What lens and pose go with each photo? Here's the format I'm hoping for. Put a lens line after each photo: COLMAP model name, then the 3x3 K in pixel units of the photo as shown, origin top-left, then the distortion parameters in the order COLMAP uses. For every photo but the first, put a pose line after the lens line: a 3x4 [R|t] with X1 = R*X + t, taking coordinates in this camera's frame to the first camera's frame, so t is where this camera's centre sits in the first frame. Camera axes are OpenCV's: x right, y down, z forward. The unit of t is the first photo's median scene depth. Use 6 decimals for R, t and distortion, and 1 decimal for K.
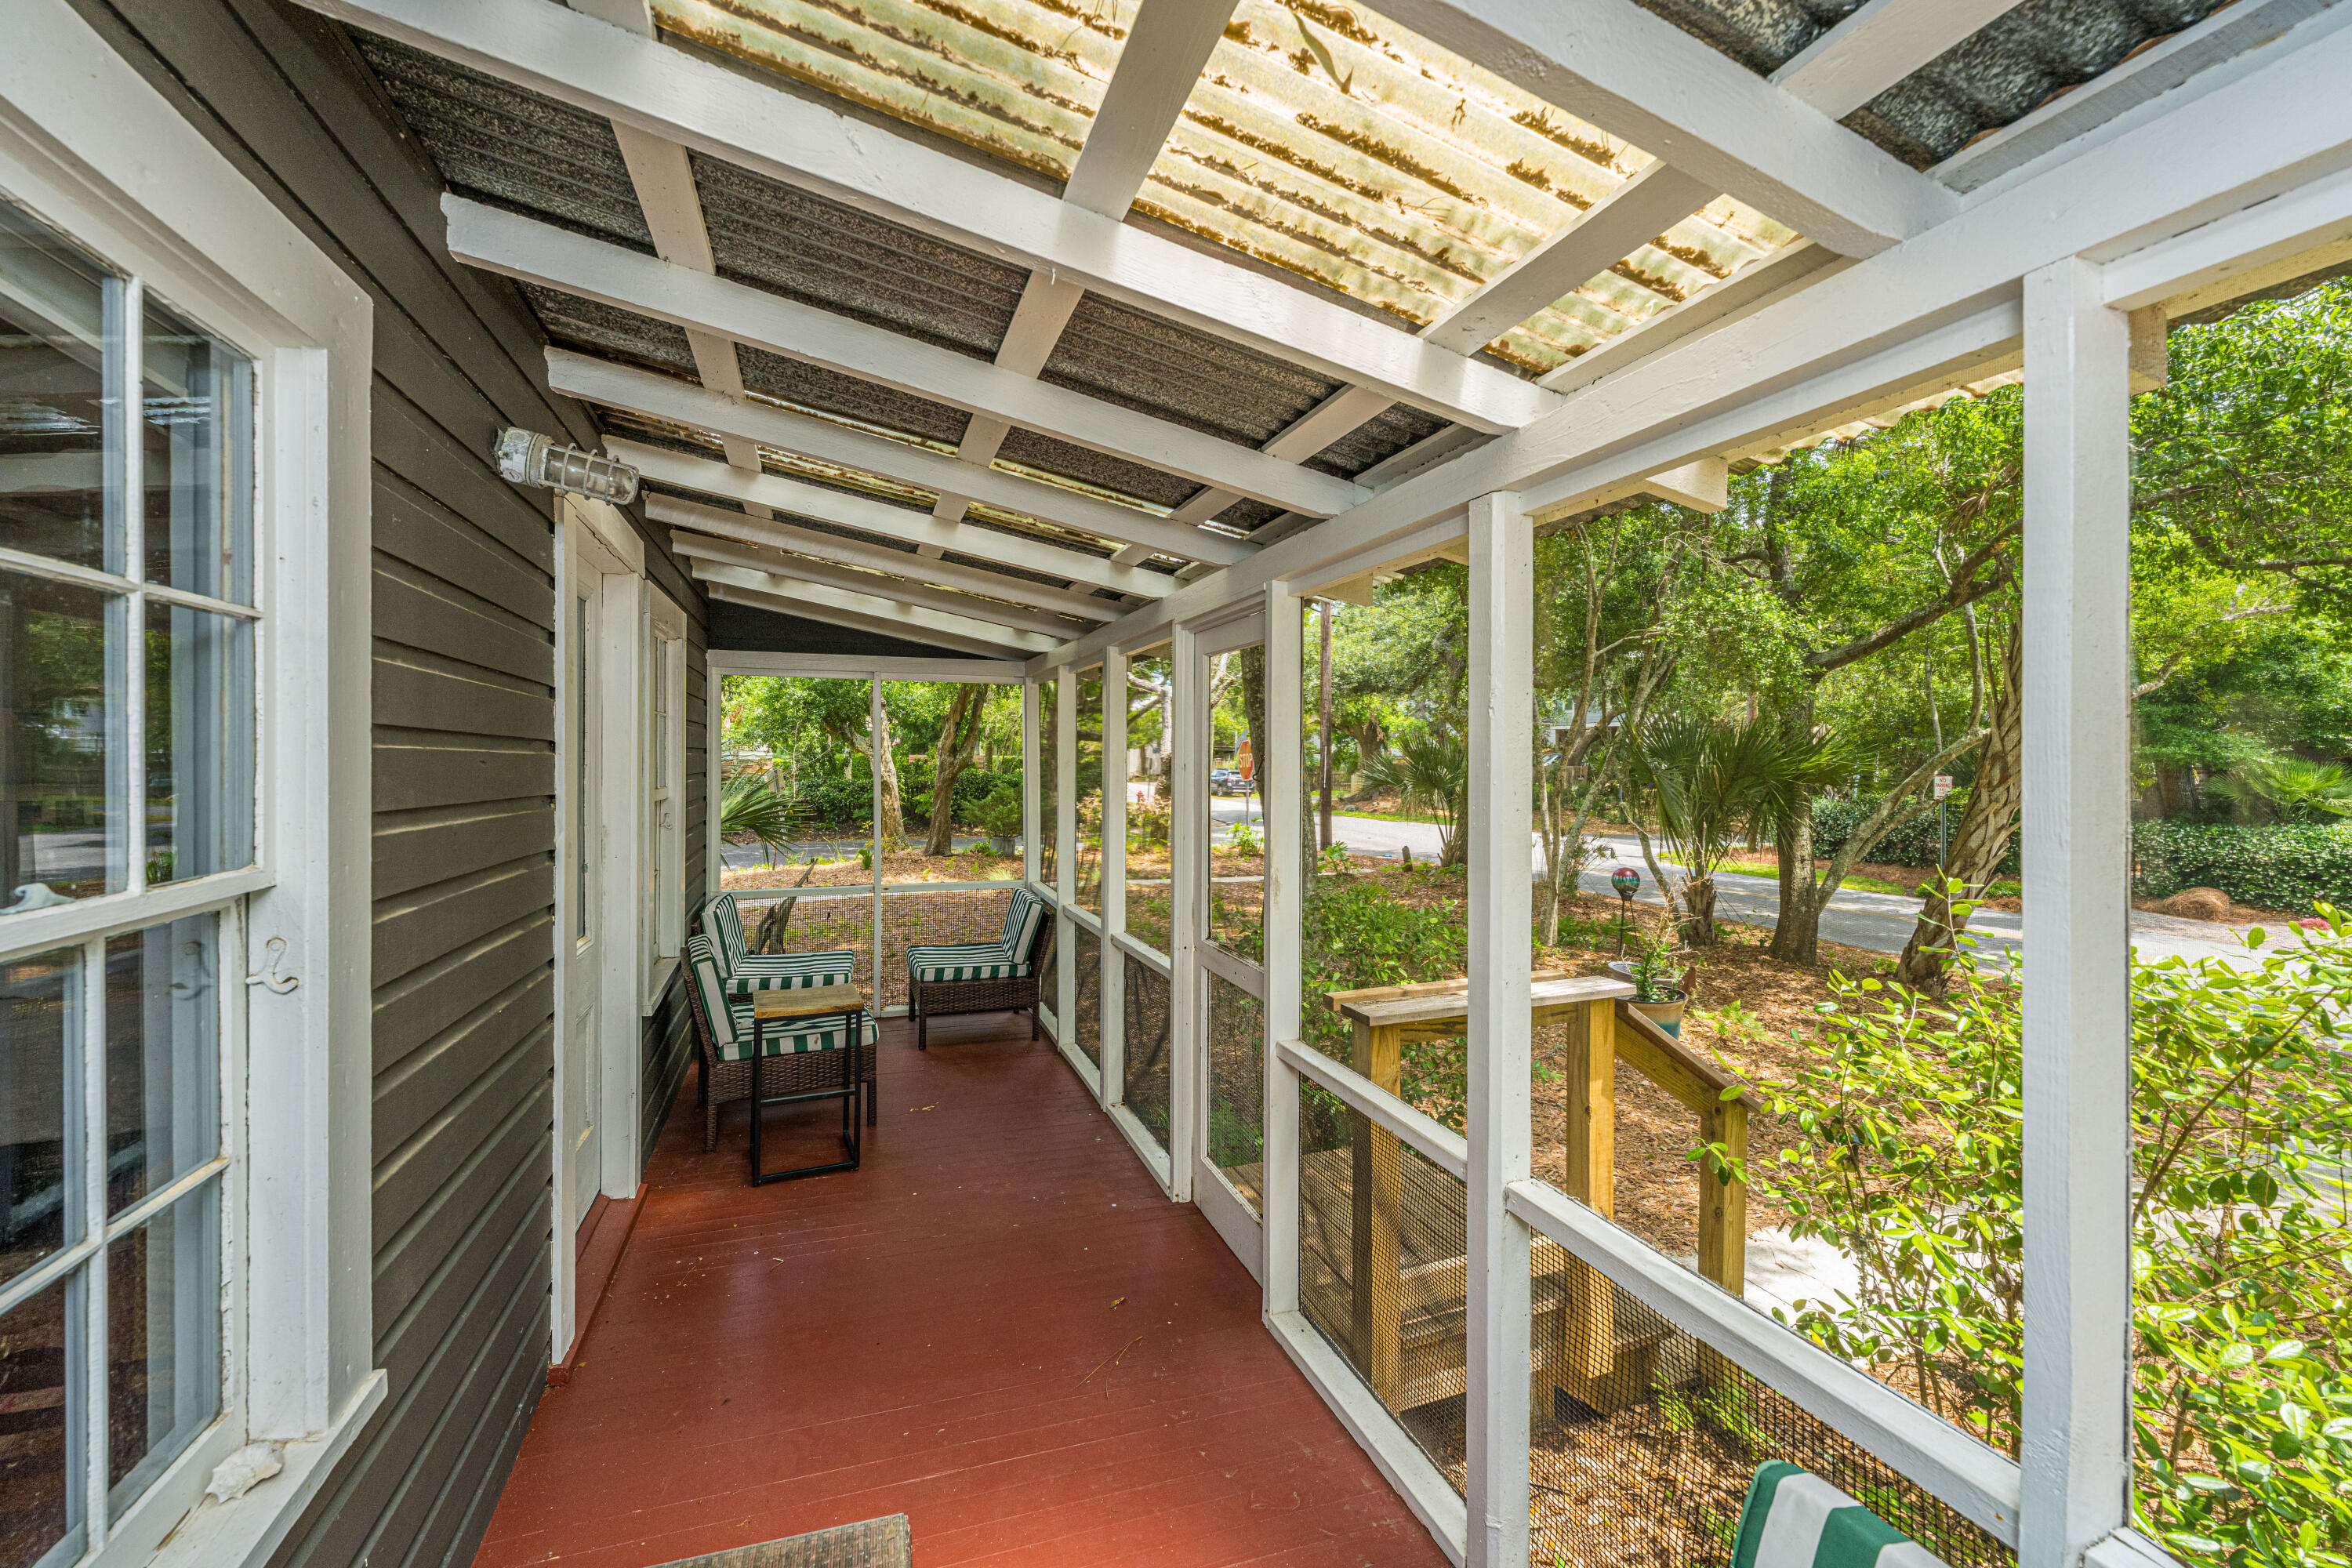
lens RADIAL K [[962.4, 0, 1177.2], [0, 962.4, 770.6], [0, 0, 1]] dist [0.000167, -0.000856]
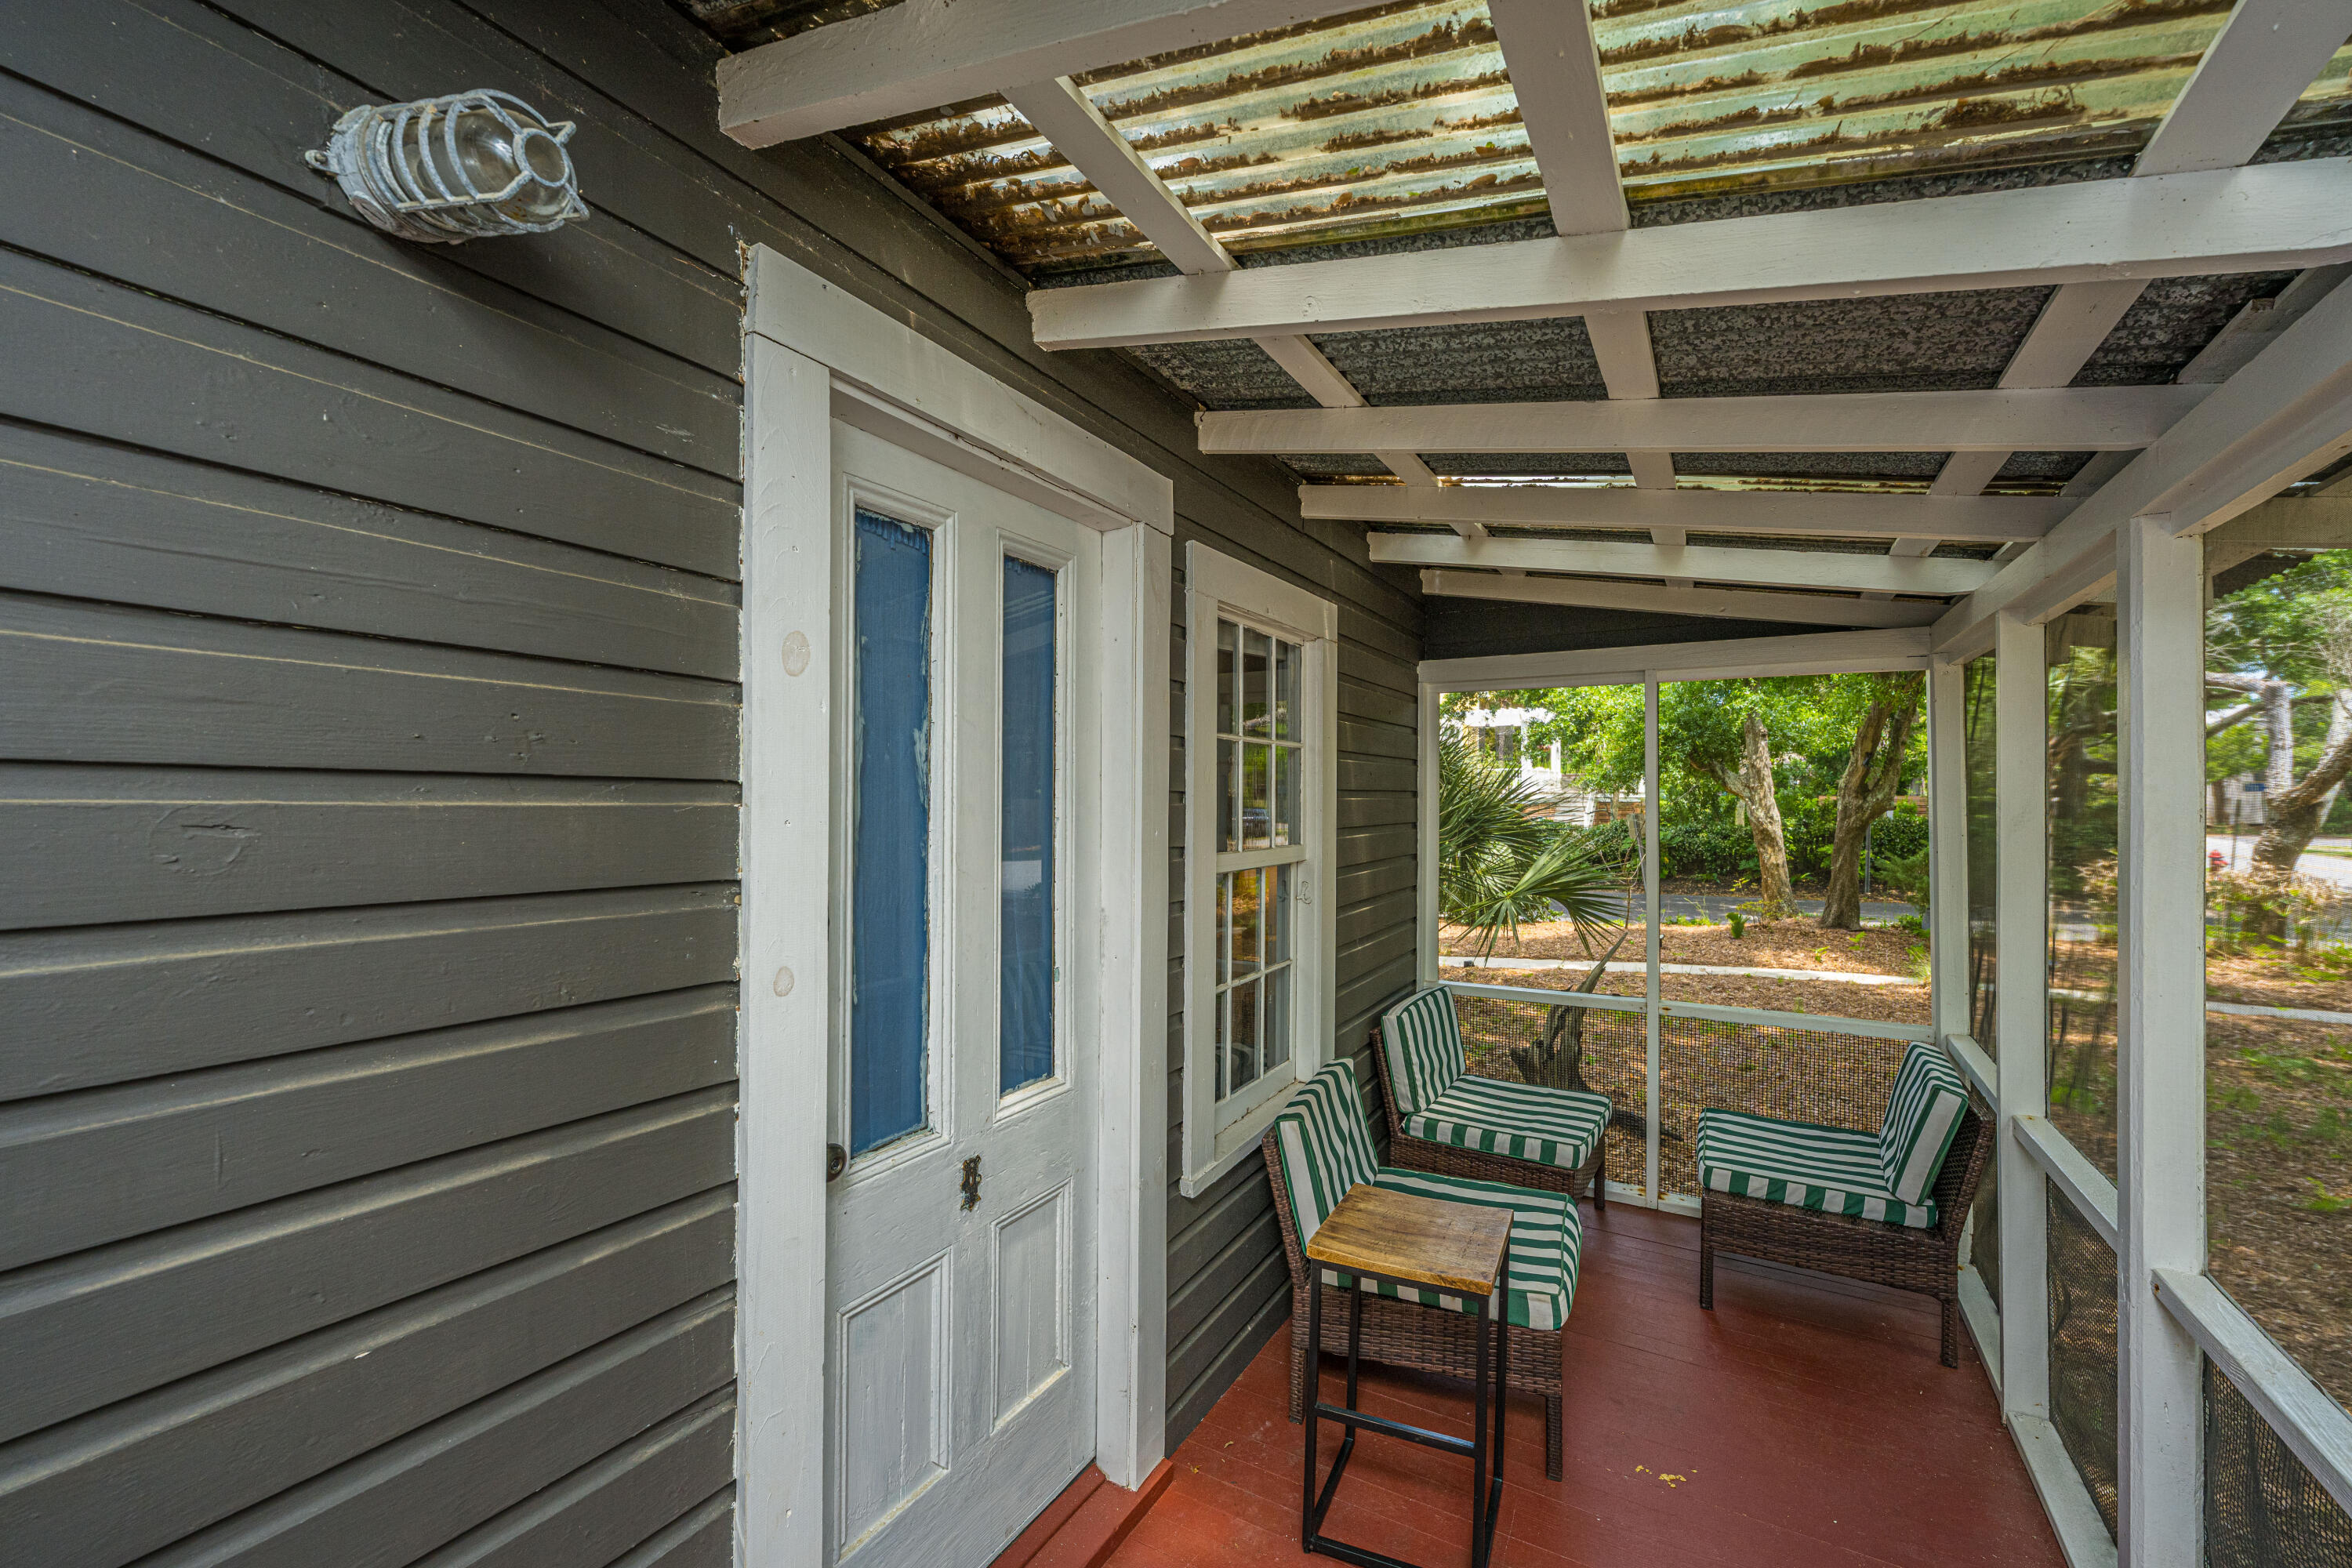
lens RADIAL K [[1015.8, 0, 1182.8], [0, 1015.8, 789.9], [0, 0, 1]] dist [-0.000043, 0.000242]
pose [[0.674109, -0.010617, -0.738556, -0.018741], [-0.006835, 0.999764, -0.020611, -0.005702], [0.738601, 0.018942, 0.673877, 0.292126]]
